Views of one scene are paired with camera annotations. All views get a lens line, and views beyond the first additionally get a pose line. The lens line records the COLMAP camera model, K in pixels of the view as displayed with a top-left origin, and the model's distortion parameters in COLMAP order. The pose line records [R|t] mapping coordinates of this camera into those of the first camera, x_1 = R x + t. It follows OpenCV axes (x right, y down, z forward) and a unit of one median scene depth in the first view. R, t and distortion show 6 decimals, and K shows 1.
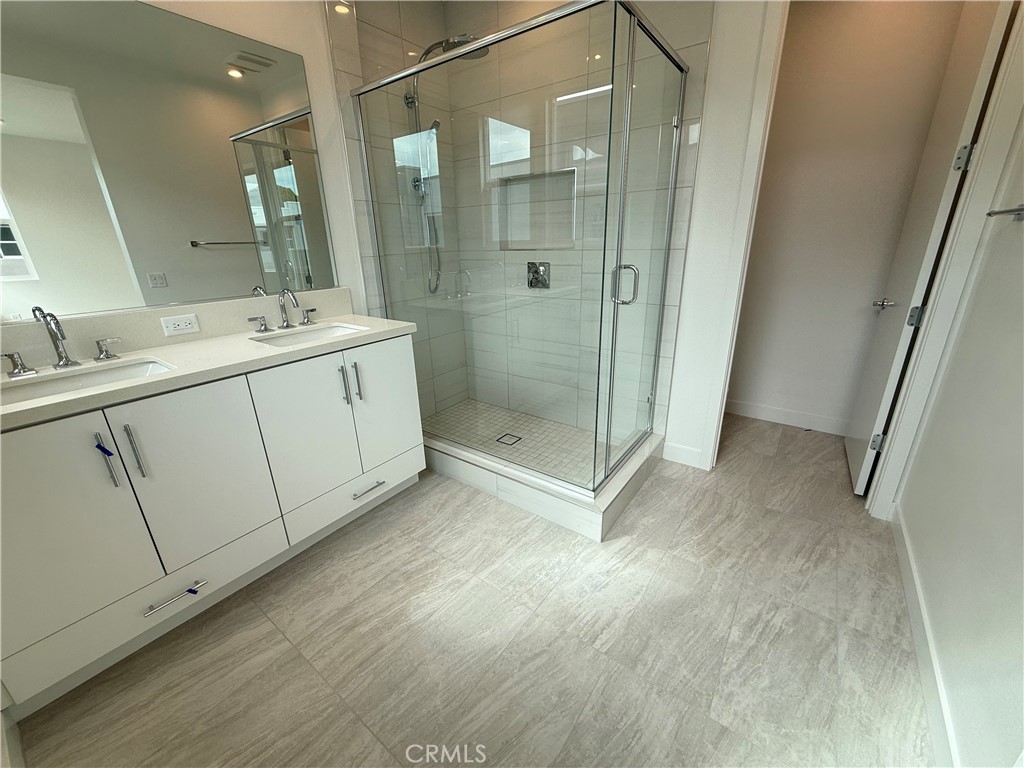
lens RADIAL K [[409.3, 0, 511.5], [0, 409.3, 385.0], [0, 0, 1]] dist [-0.001830, -0.000211]
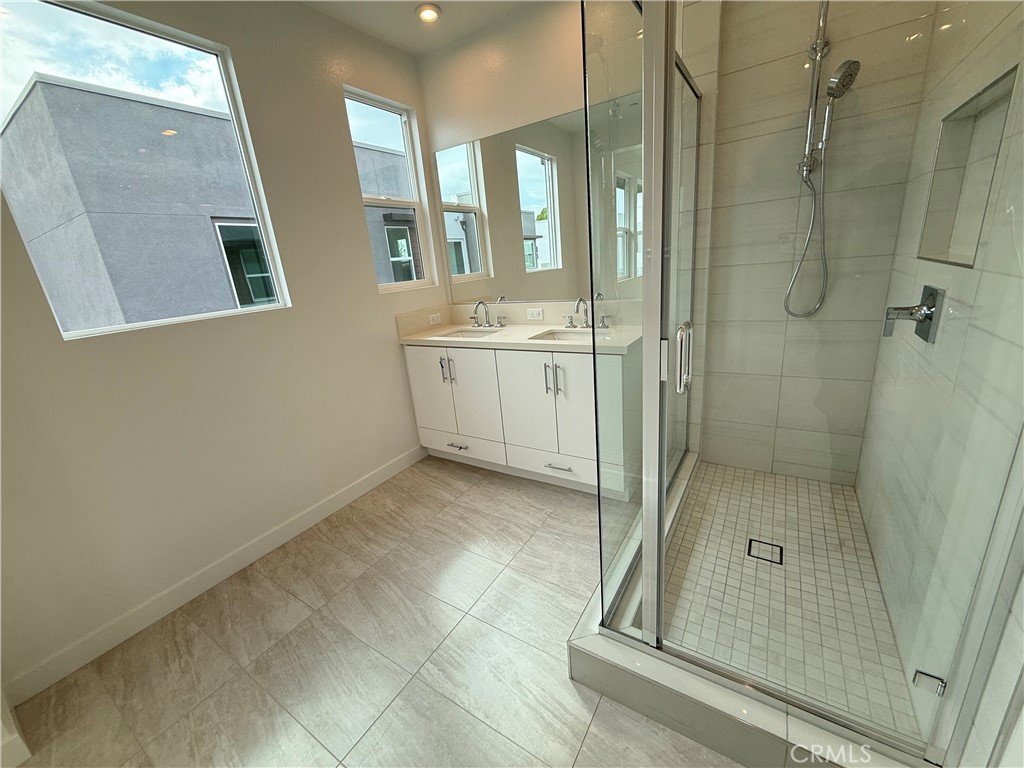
lens RADIAL K [[409.3, 0, 510.0], [0, 409.3, 383.0], [0, 0, 1]] dist [-0.001830, -0.000211]
pose [[0.062009, 0.302953, -0.950986, 0.895028], [-0.246596, 0.927930, 0.279529, -0.349419], [0.967133, 0.217176, 0.132247, 0.801233]]
